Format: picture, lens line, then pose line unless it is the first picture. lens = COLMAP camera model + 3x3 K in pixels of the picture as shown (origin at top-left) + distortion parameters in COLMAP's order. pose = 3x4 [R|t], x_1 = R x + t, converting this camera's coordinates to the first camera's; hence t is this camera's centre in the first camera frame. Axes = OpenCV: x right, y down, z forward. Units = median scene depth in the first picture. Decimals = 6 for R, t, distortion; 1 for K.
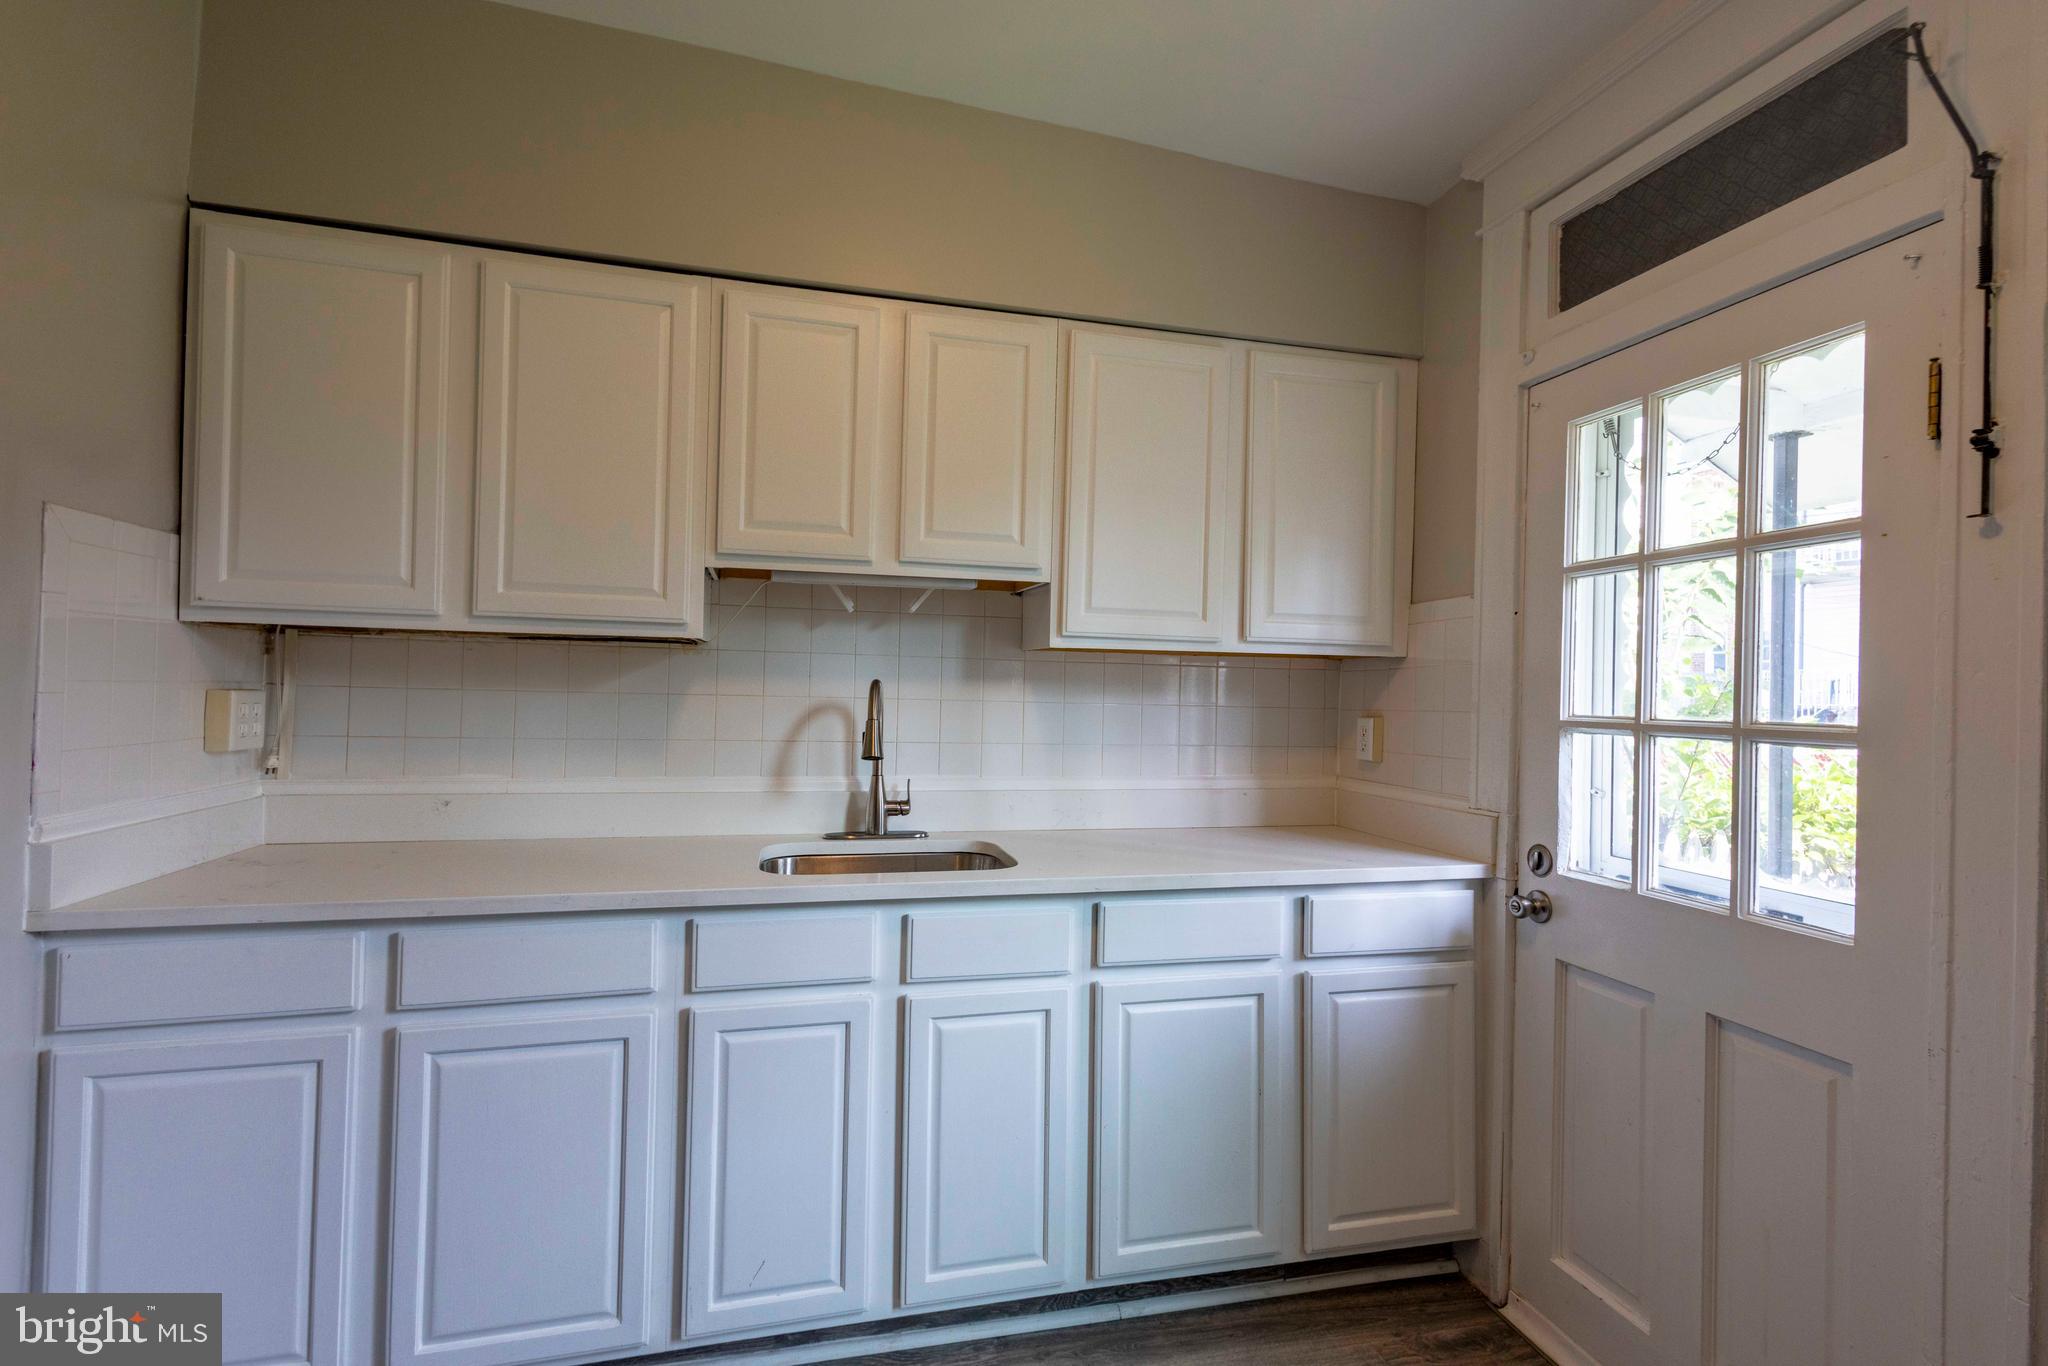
lens RADIAL K [[937.5, 0, 1024.5], [0, 937.5, 673.4], [0, 0, 1]] dist [0.006040, -0.002122]
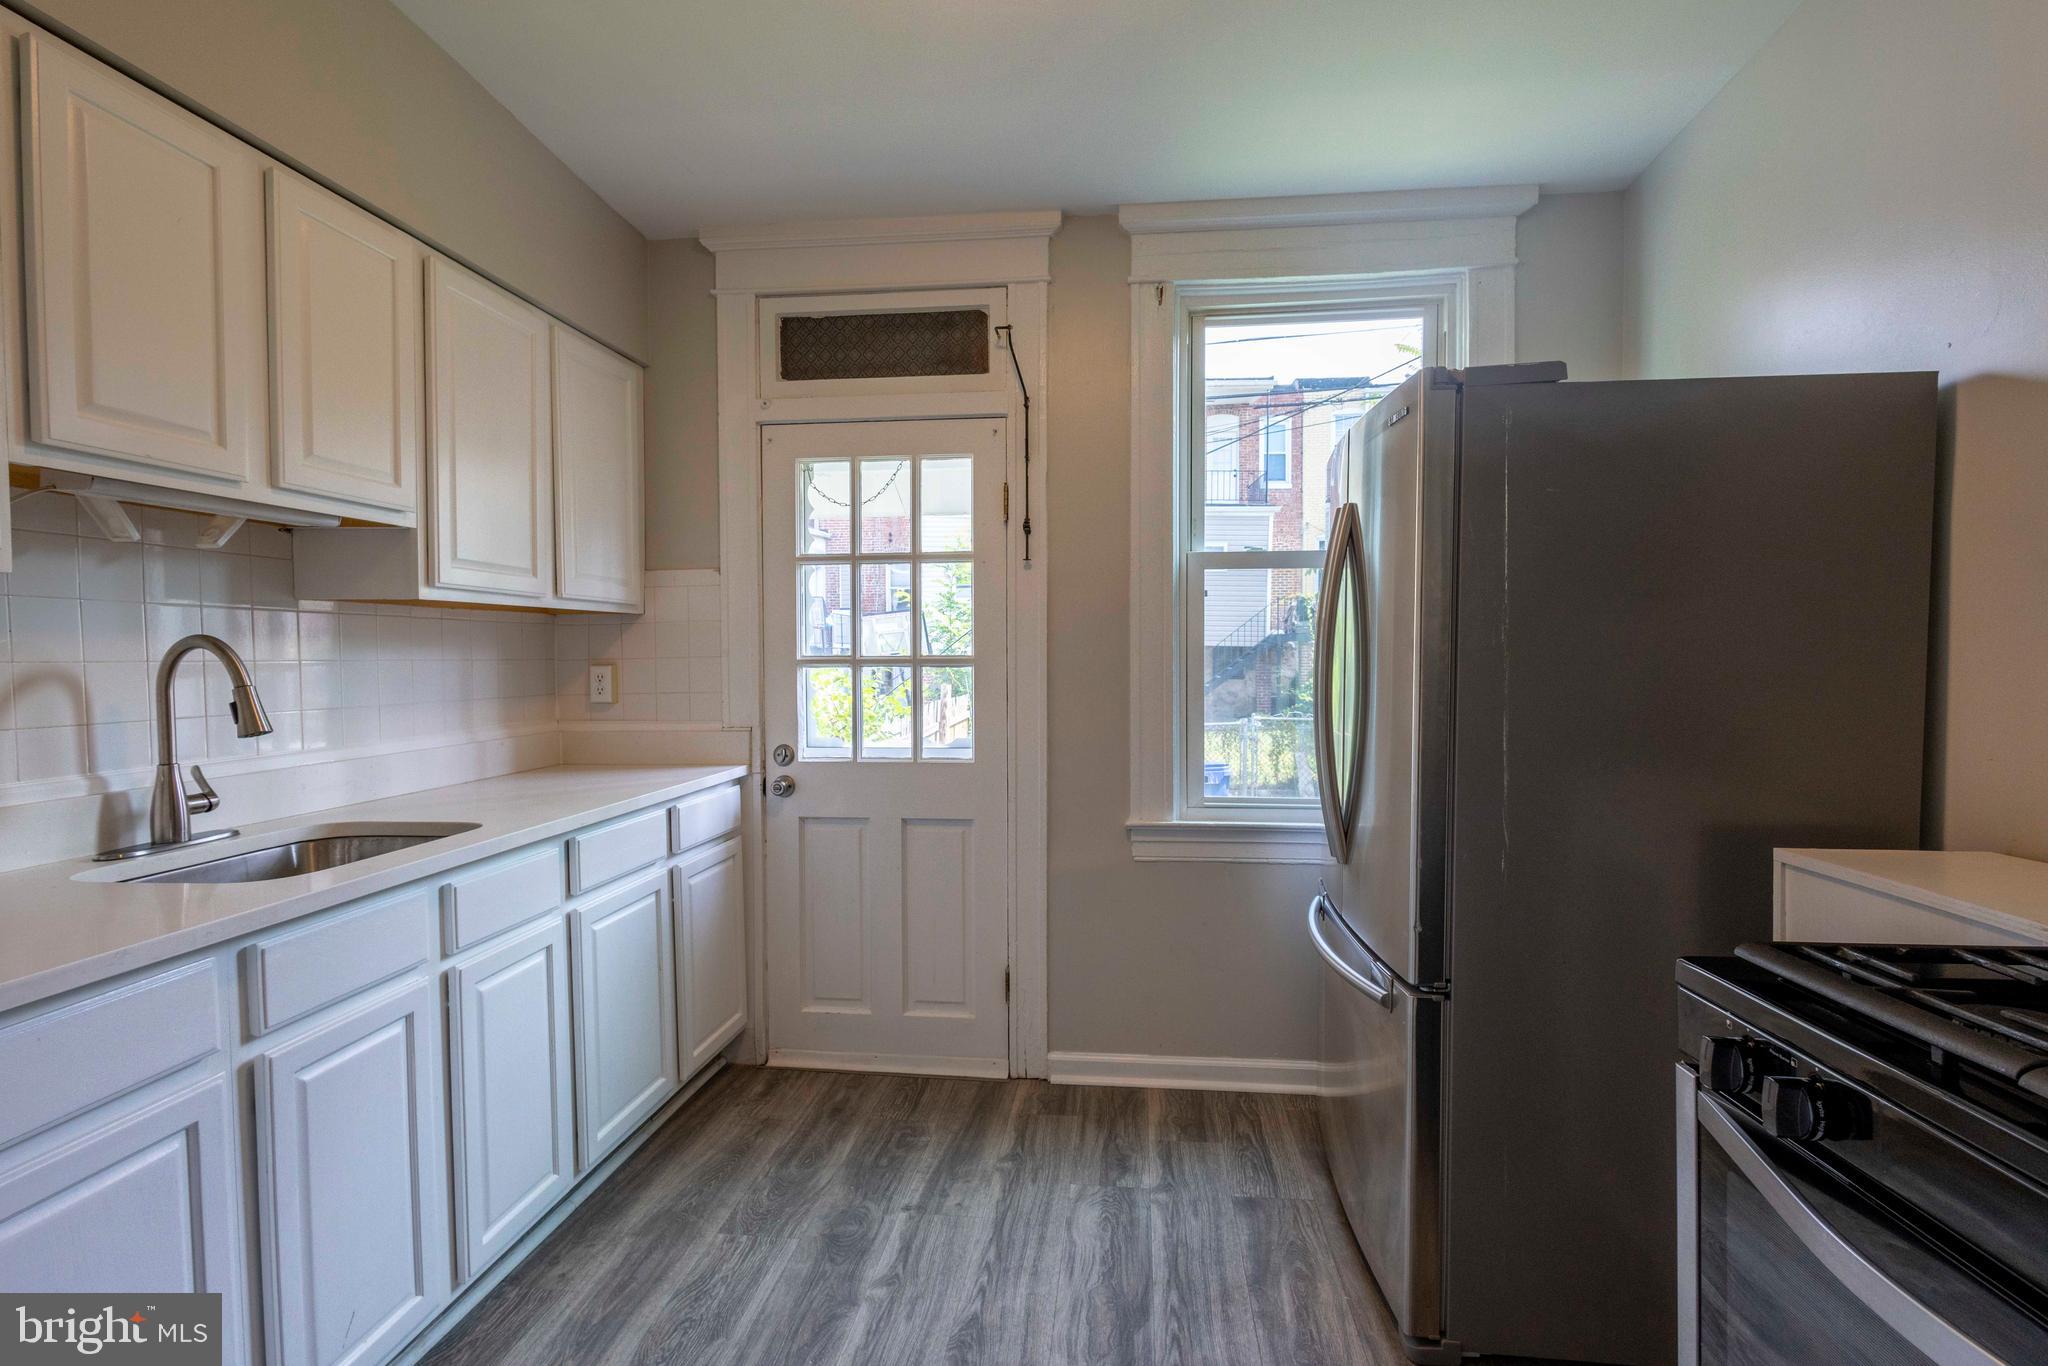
lens RADIAL K [[979.6, 0, 1035.7], [0, 979.6, 689.6], [0, 0, 1]] dist [0.002427, 0.000208]
pose [[0.342839, -0.056826, 0.937674, -0.742670], [-0.004045, 0.998070, 0.061966, -0.000843], [-0.939385, -0.025037, 0.341948, 0.101845]]
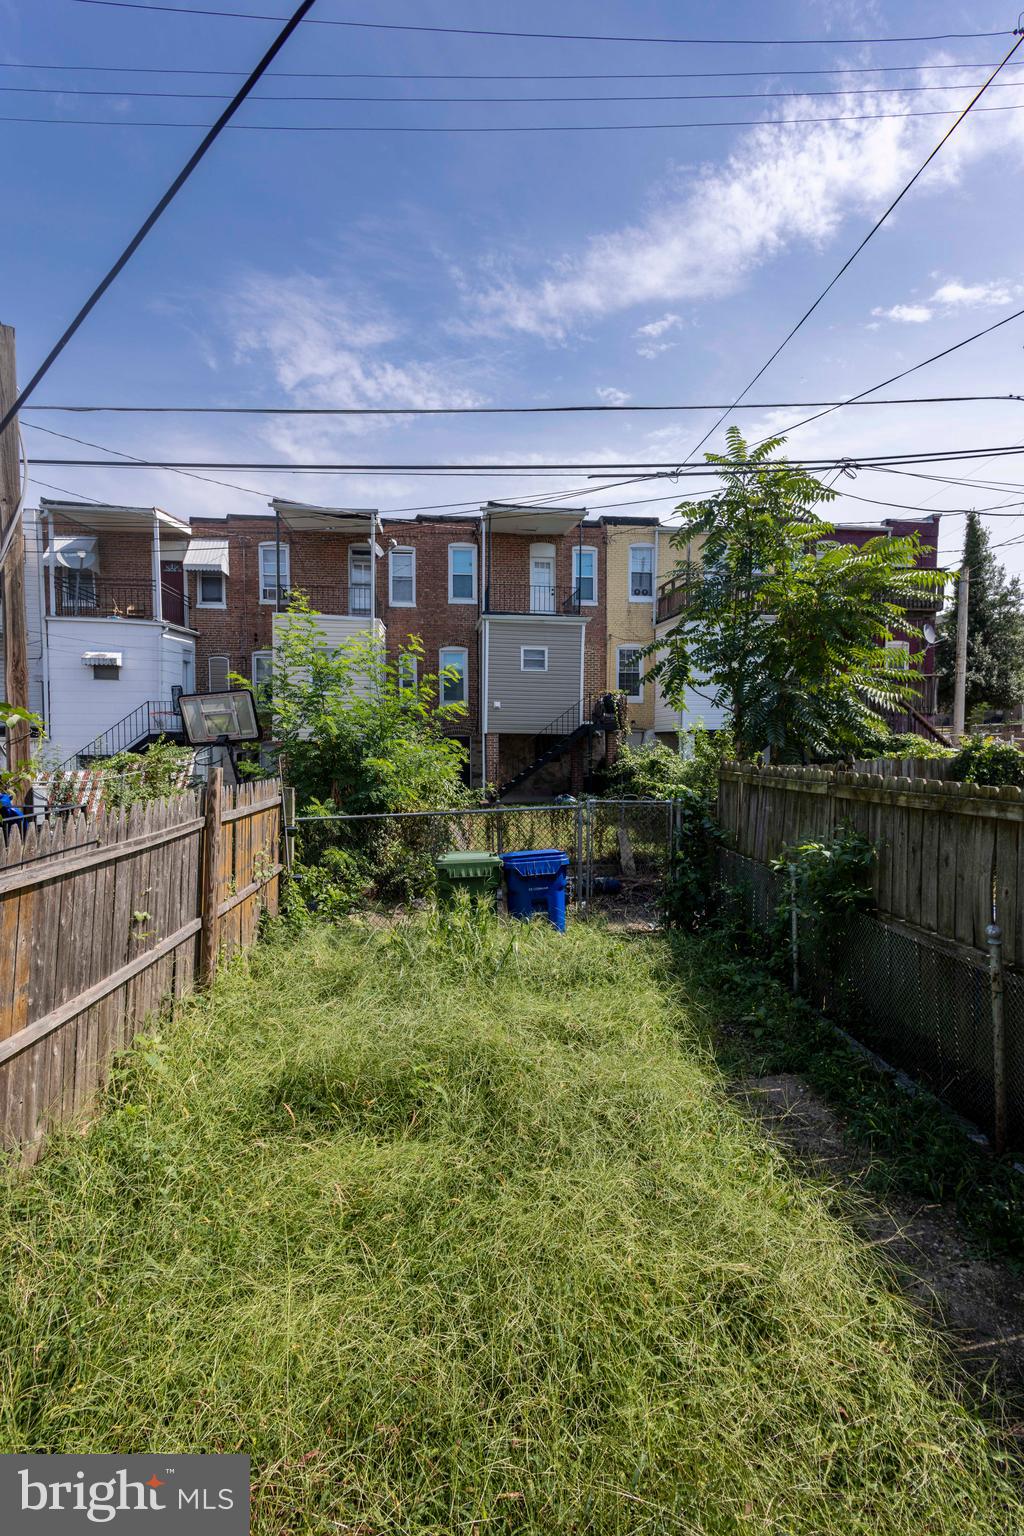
lens RADIAL K [[703.2, 0, 511.6], [0, 703.2, 767.9], [0, 0, 1]] dist [0.006040, -0.002122]
pose [[0.193823, -0.054681, 0.979511, 1.030462], [-0.009676, 0.998290, 0.057644, 0.101080], [-0.980989, -0.020650, 0.192962, 0.509309]]
